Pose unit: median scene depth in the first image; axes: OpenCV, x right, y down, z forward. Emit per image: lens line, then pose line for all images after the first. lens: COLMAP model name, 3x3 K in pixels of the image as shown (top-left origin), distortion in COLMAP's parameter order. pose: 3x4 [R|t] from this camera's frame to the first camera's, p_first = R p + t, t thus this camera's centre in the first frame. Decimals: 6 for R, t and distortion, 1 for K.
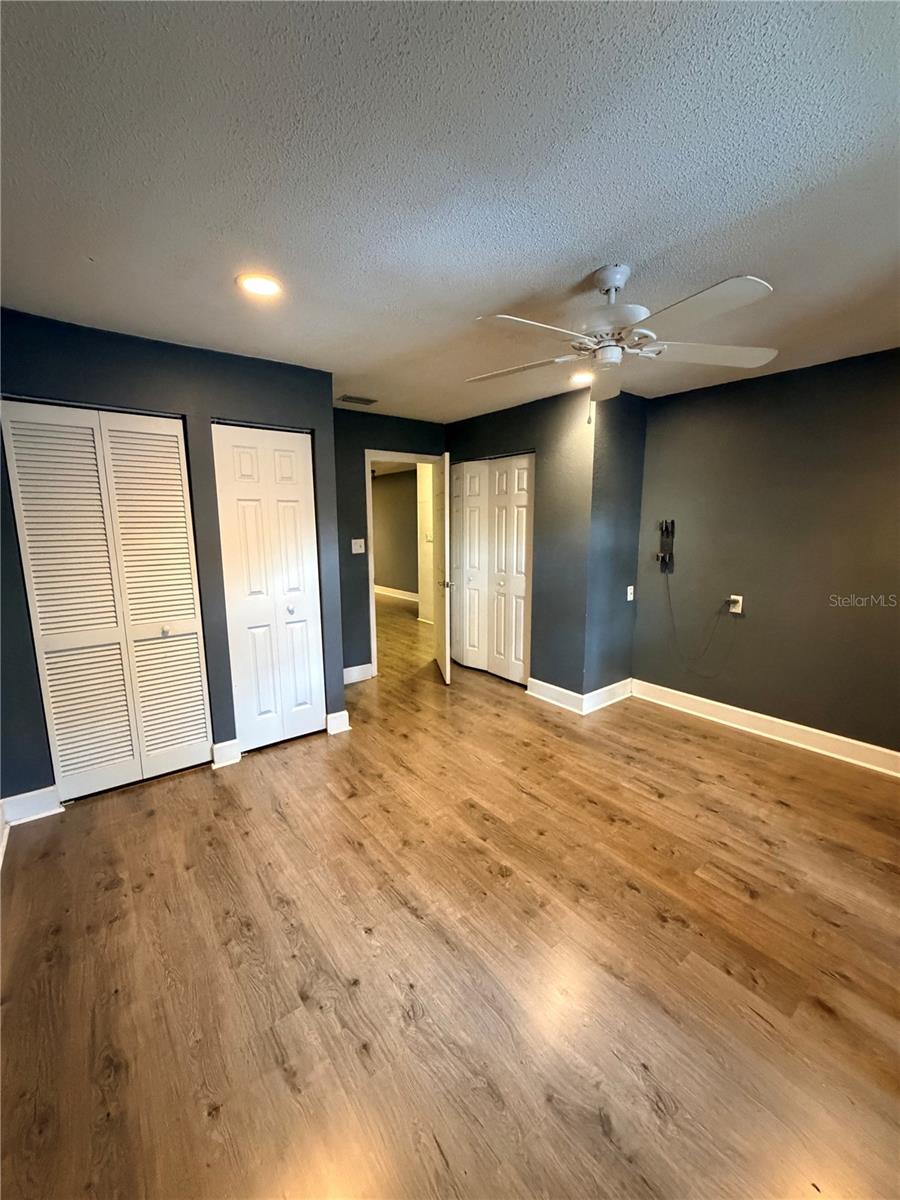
lens RADIAL K [[478.7, 0, 451.7], [0, 478.7, 599.7], [0, 0, 1]] dist [-0.002829, 0.000899]
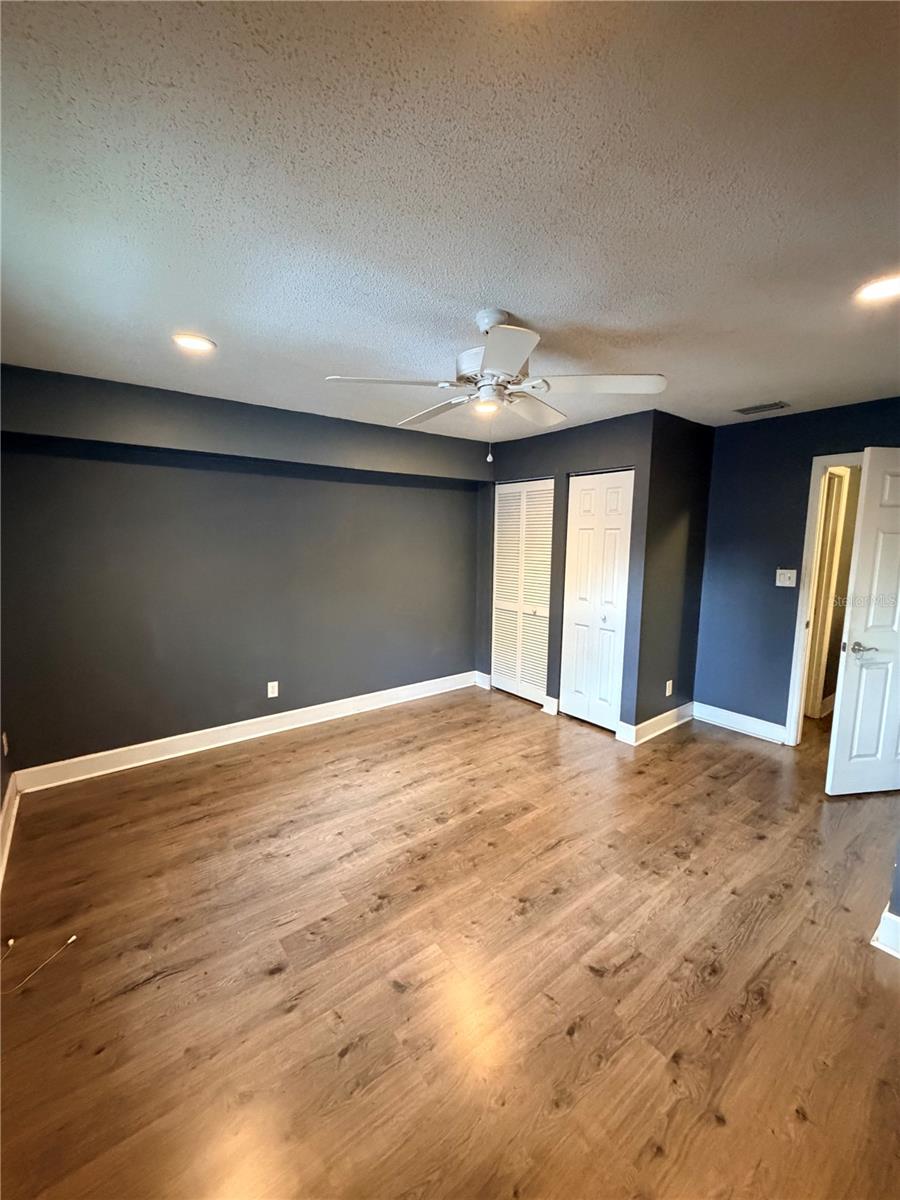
lens RADIAL K [[478.7, 0, 448.6], [0, 478.7, 601.9], [0, 0, 1]] dist [-0.002829, 0.000899]
pose [[-0.001095, 0.141649, -0.989916, 0.979125], [-0.169311, 0.975599, 0.139788, -0.140458], [0.985562, 0.167757, 0.022915, 0.670169]]
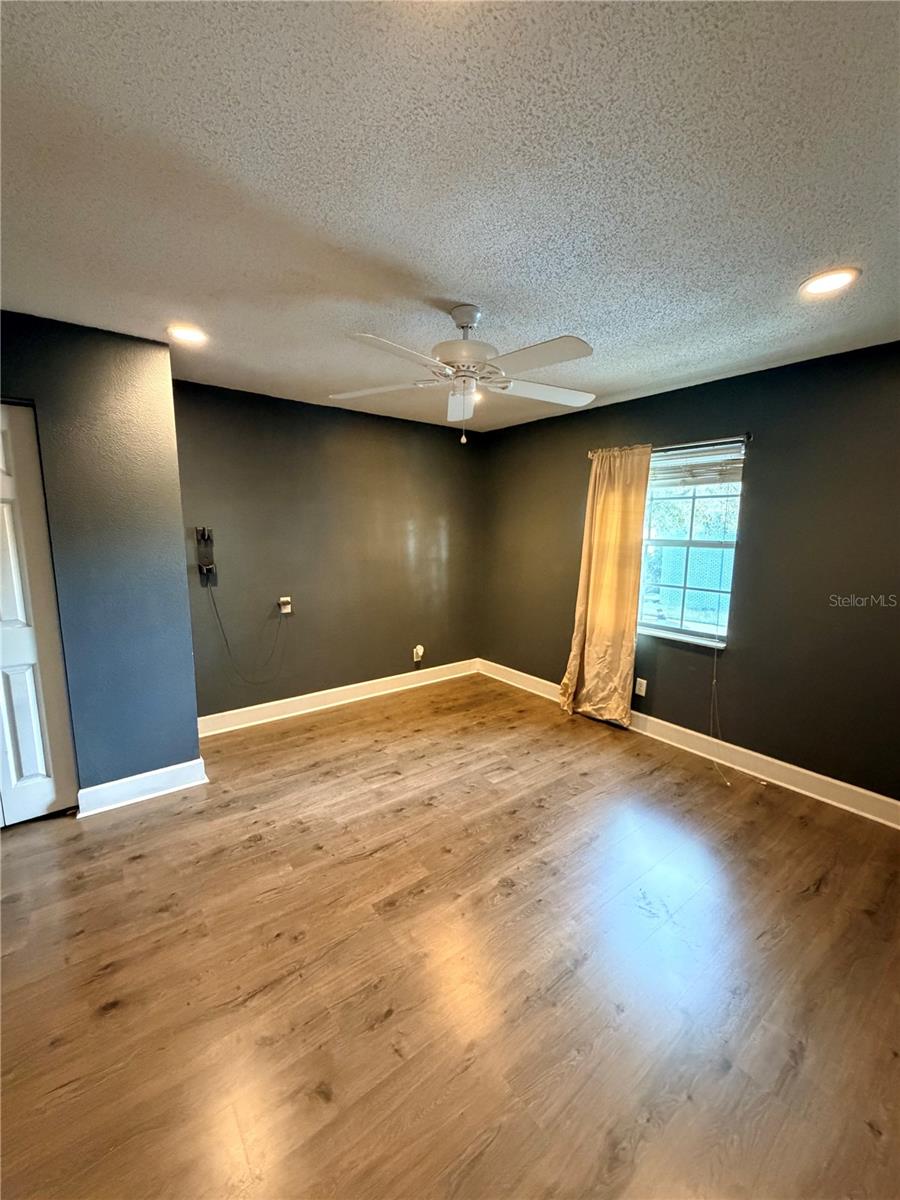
lens RADIAL K [[478.7, 0, 449.7], [0, 478.7, 599.1], [0, 0, 1]] dist [-0.002829, 0.000899]
pose [[0.006233, -0.149177, 0.988791, -0.593229], [0.153023, 0.977306, 0.146480, -0.132393], [-0.988203, 0.150395, 0.028919, 0.752204]]
